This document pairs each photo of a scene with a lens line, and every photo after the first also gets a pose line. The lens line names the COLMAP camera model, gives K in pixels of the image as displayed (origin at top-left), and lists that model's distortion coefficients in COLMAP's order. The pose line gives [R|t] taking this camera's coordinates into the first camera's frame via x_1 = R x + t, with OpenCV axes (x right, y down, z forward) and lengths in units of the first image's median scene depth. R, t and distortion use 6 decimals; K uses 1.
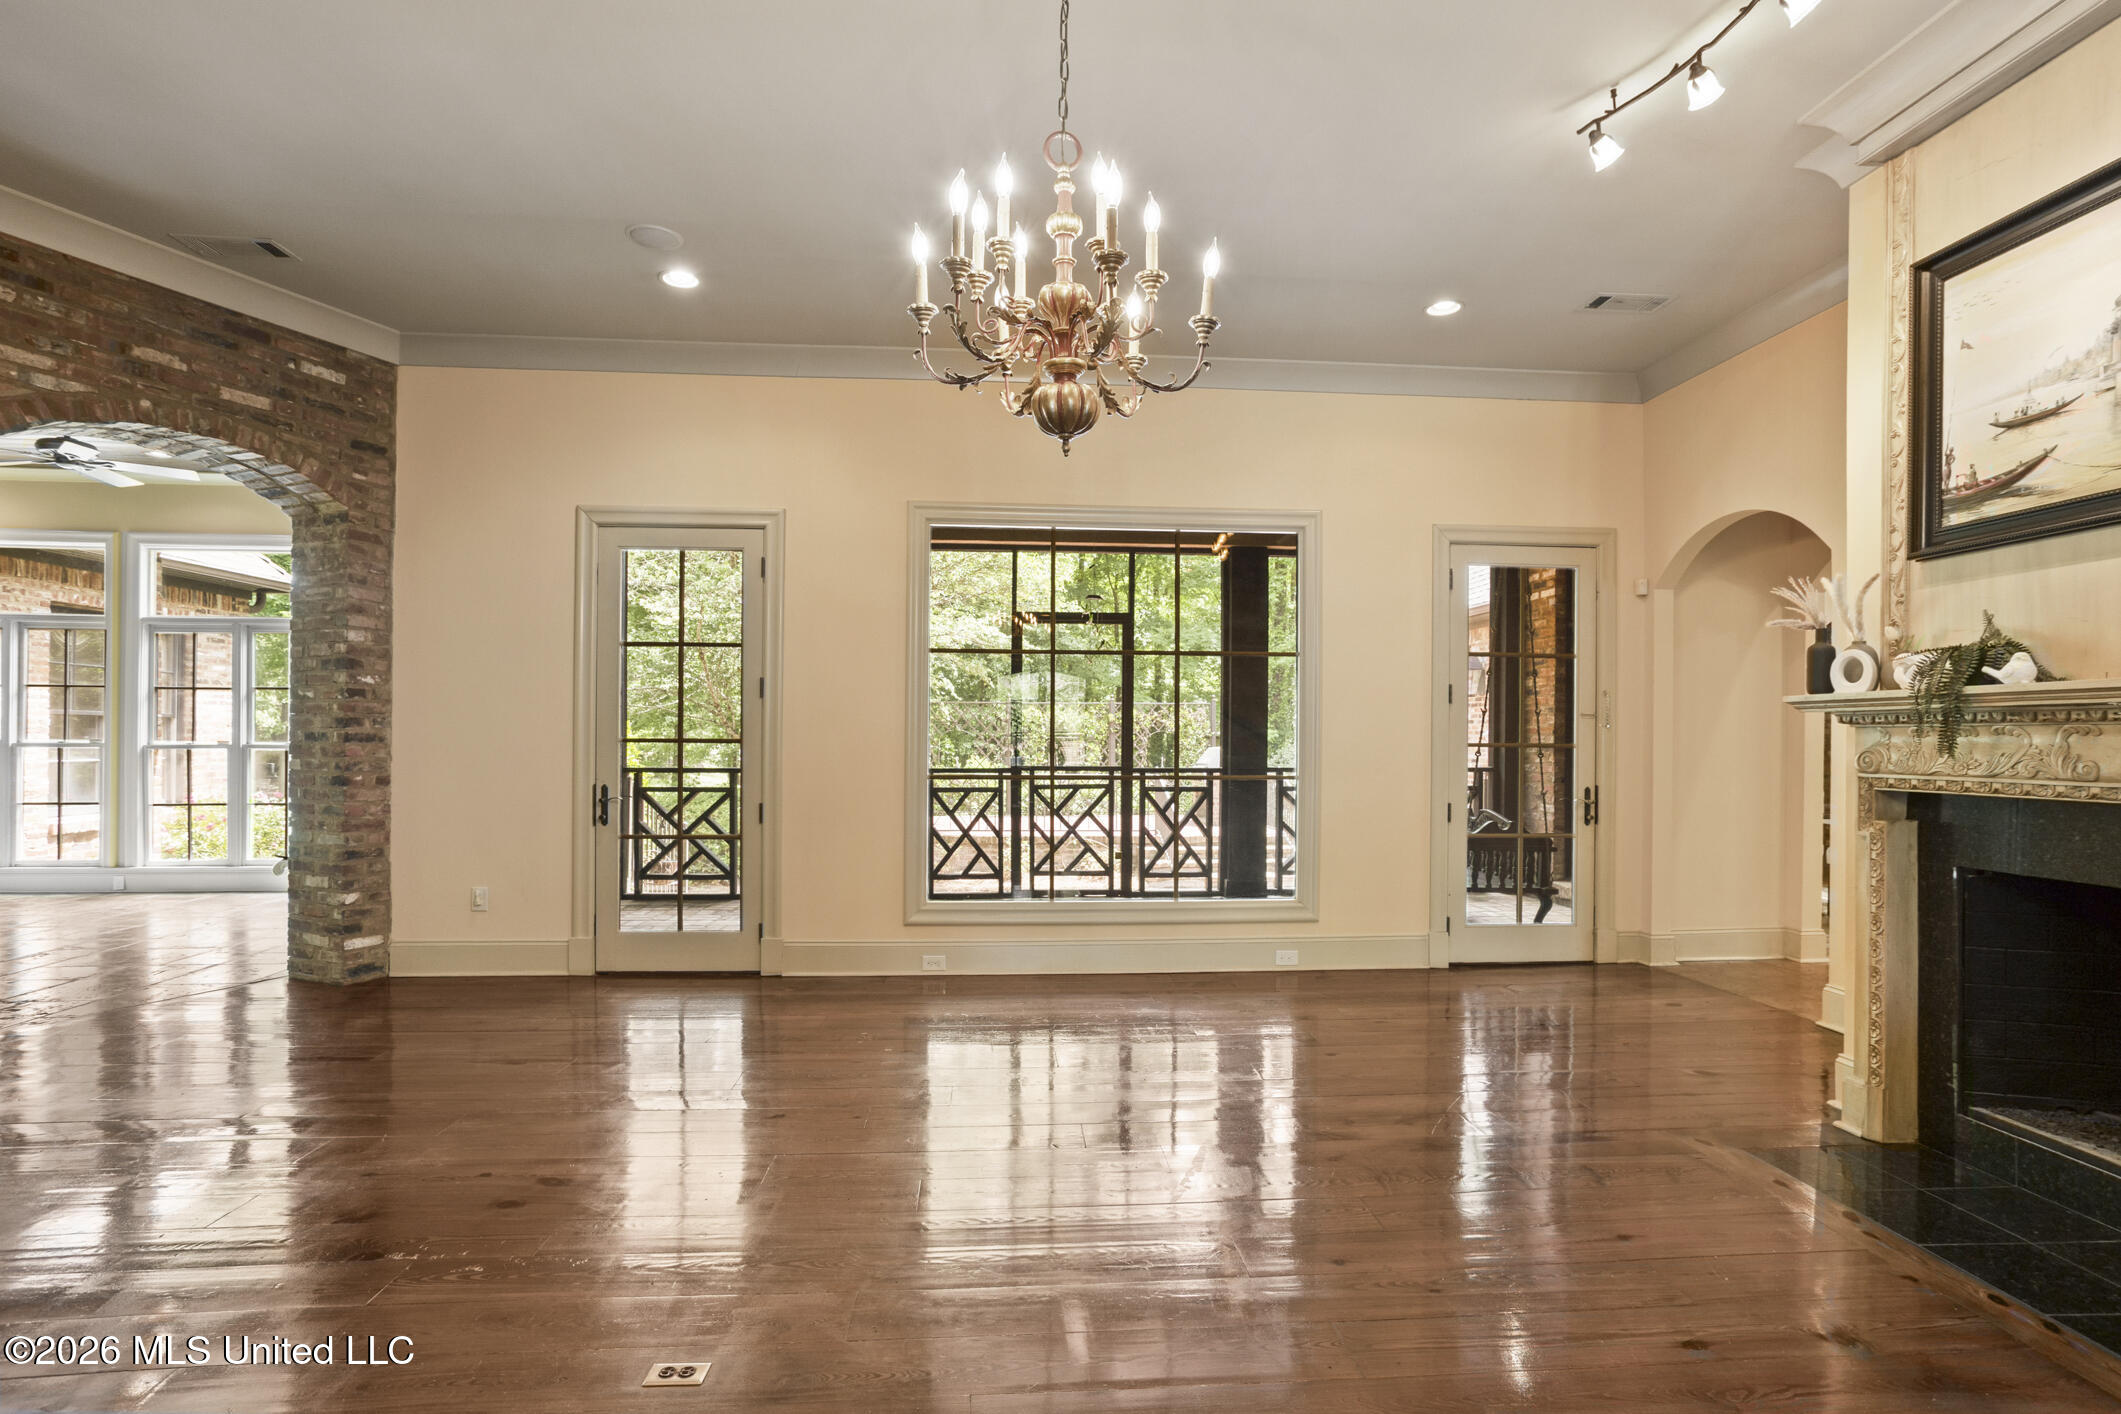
lens RADIAL K [[1053.3, 0, 1097.1], [0, 1053.3, 740.7], [0, 0, 1]] dist [-0.044570, 0.026668]
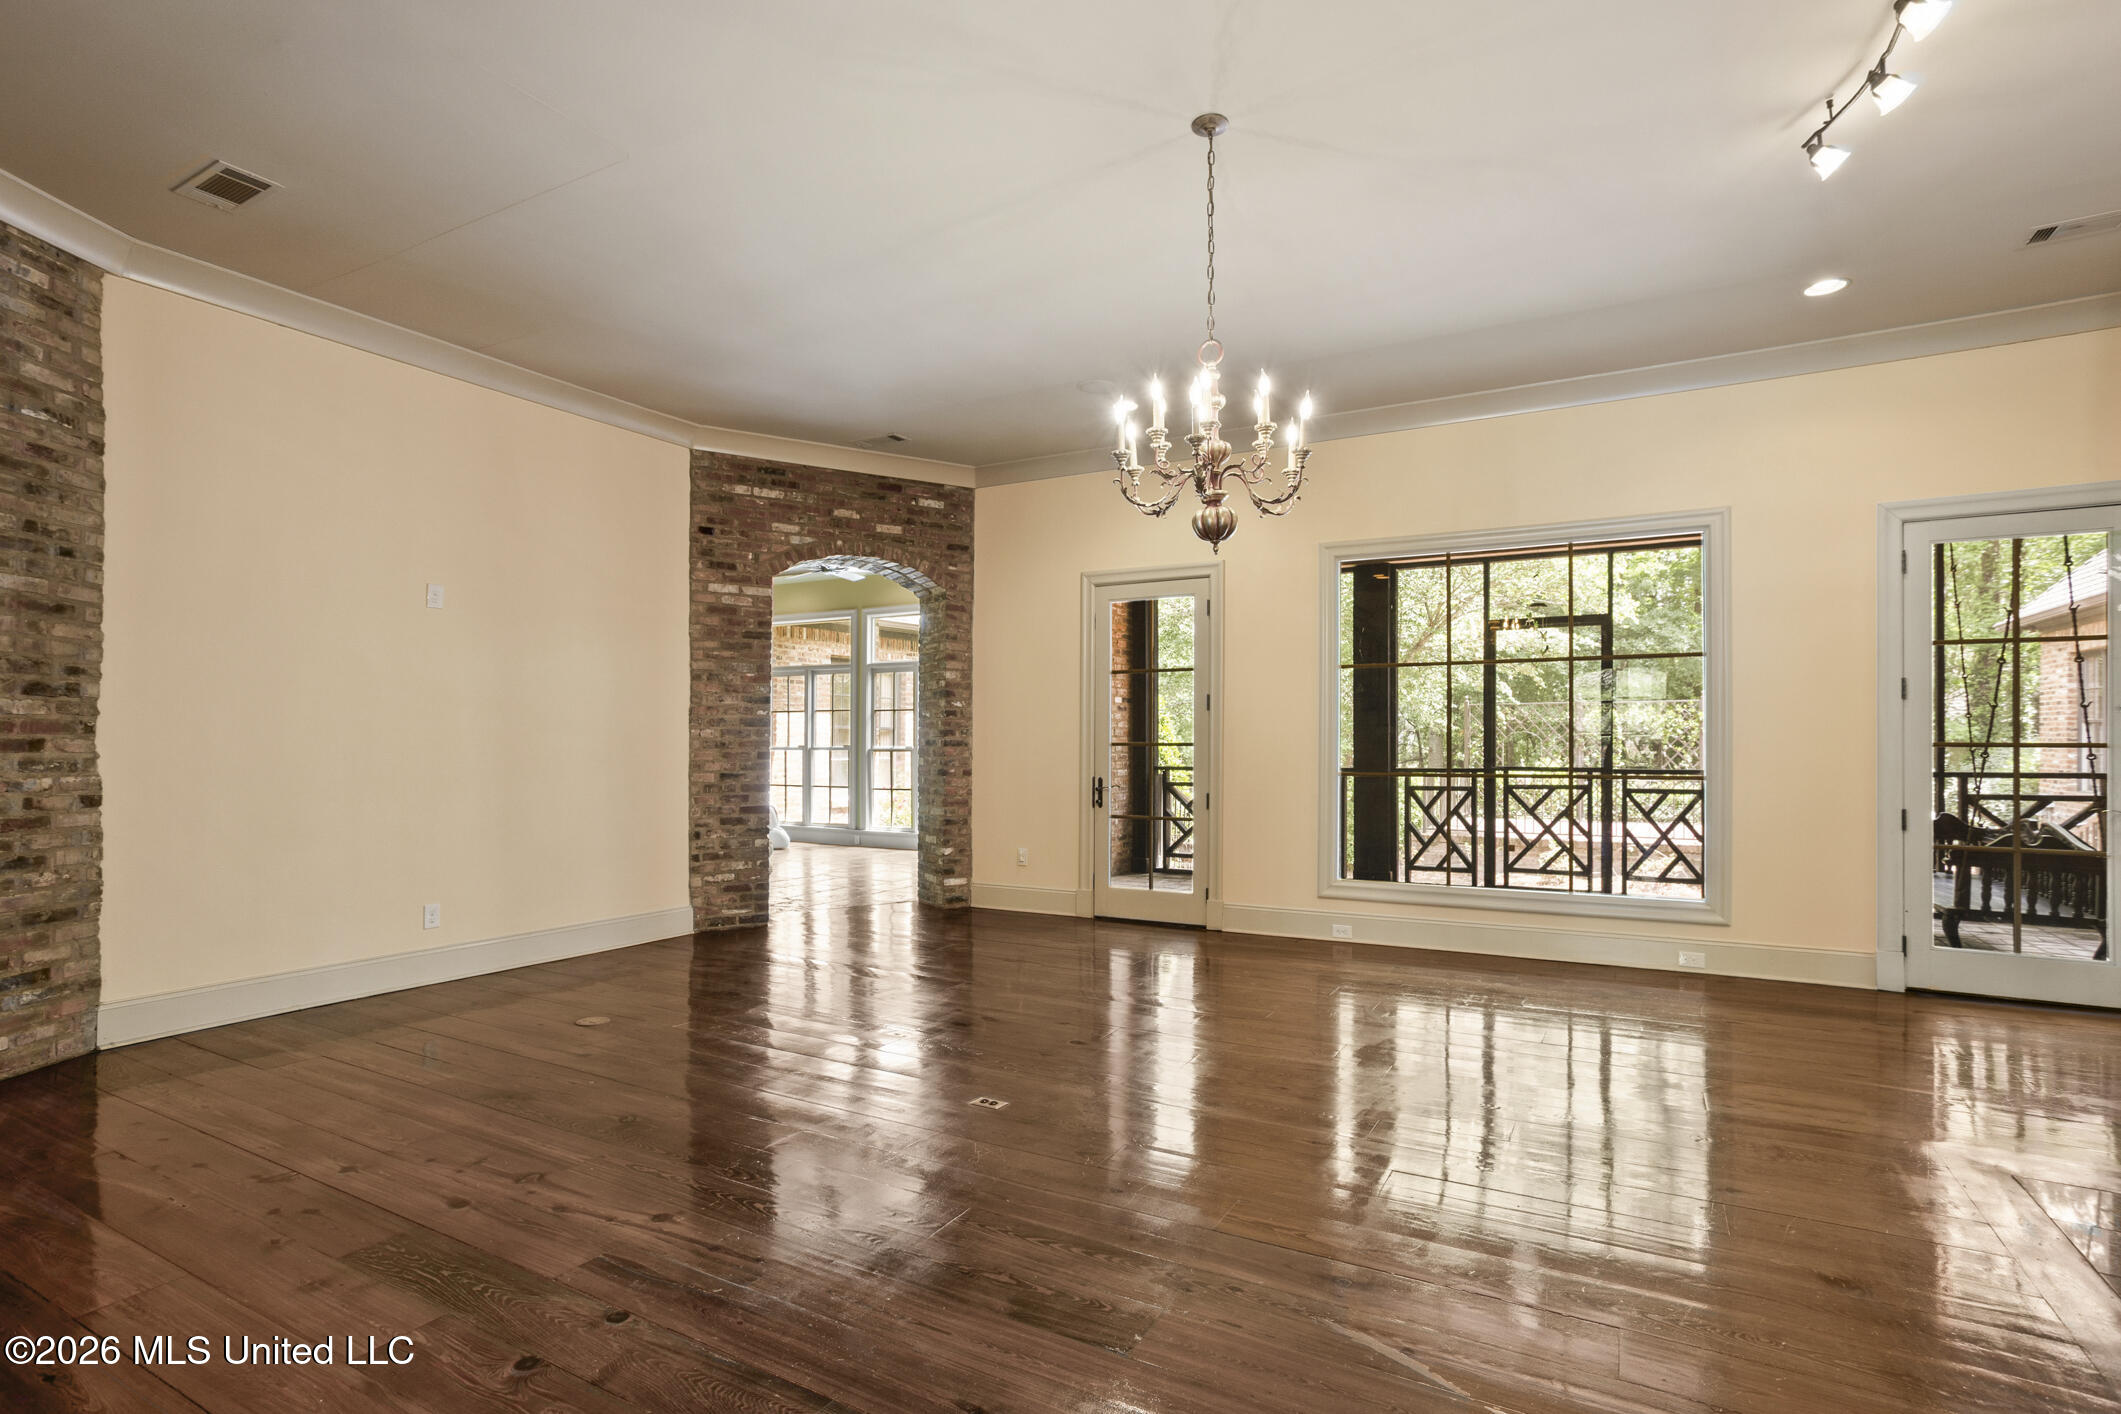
lens RADIAL K [[1053.3, 0, 1090.3], [0, 1053.3, 727.6], [0, 0, 1]] dist [-0.044570, 0.026668]
pose [[0.836092, -0.013407, -0.548425, 0.277563], [0.006267, 0.999870, -0.014888, -0.001916], [0.548554, 0.009011, 0.836067, -0.151904]]
